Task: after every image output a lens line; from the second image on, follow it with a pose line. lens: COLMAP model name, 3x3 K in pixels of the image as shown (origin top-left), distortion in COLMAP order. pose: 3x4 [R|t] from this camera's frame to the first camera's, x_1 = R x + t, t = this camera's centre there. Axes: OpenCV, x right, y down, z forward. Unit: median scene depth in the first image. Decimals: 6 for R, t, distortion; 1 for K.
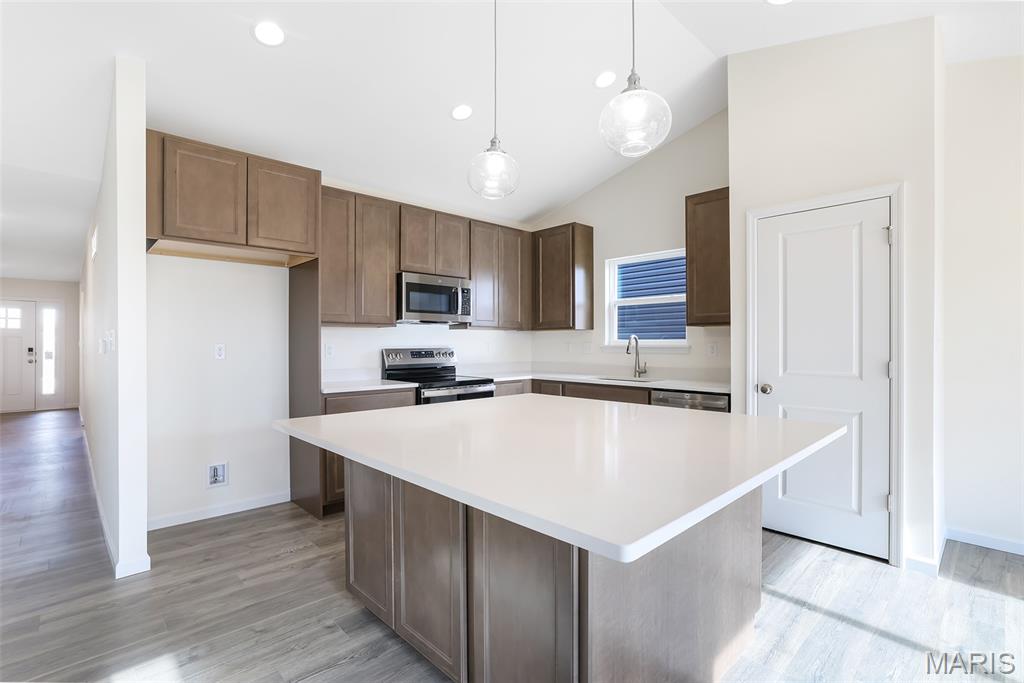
lens RADIAL K [[475.8, 0, 513.9], [0, 475.8, 344.9], [0, 0, 1]] dist [-0.000483, -0.000034]
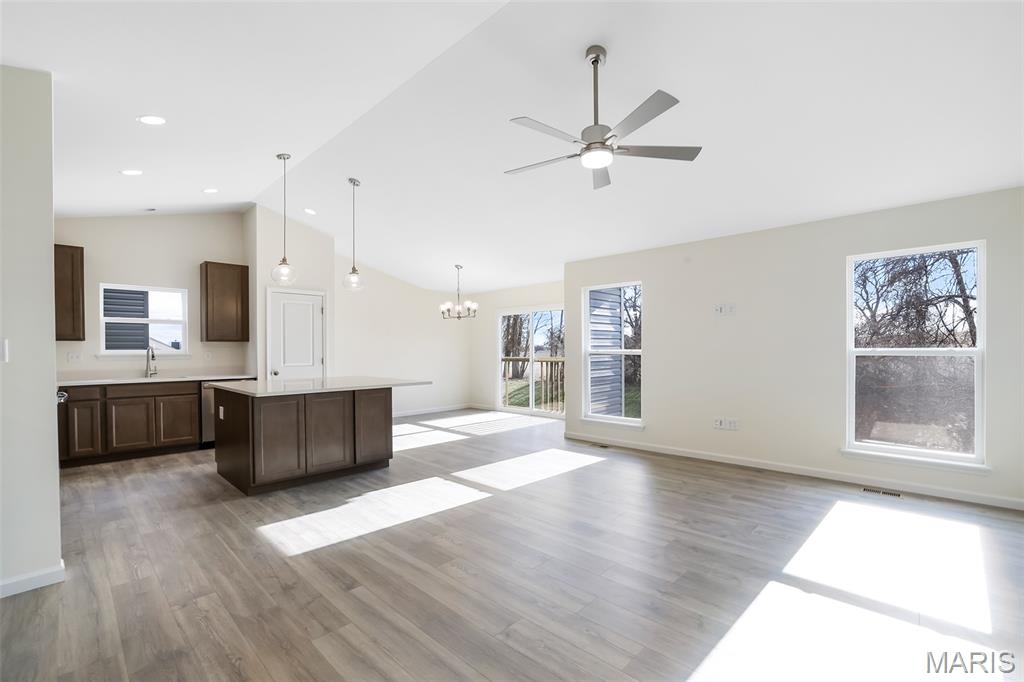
lens RADIAL K [[446.2, 0, 509.5], [0, 446.2, 355.6], [0, 0, 1]] dist [-0.046117, 0.022993]
pose [[-0.045406, -0.013488, 0.998878, -1.083629], [0.008444, 0.999868, 0.013885, -0.003030], [-0.998933, 0.009065, -0.045286, 0.038781]]
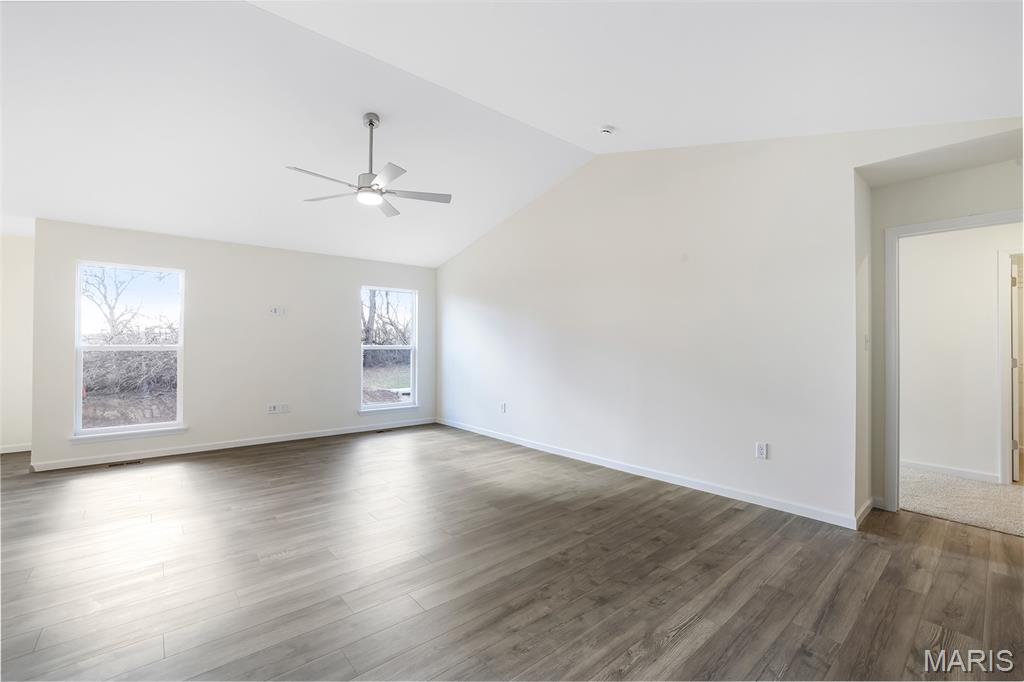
lens RADIAL K [[436.4, 0, 511.8], [0, 436.4, 342.4], [0, 0, 1]] dist [-0.040804, 0.014634]
pose [[-0.998950, -0.000613, 0.045805, -0.742848], [-0.000714, 0.999997, -0.002201, -0.004310], [-0.045804, -0.002231, -0.998948, 0.698224]]
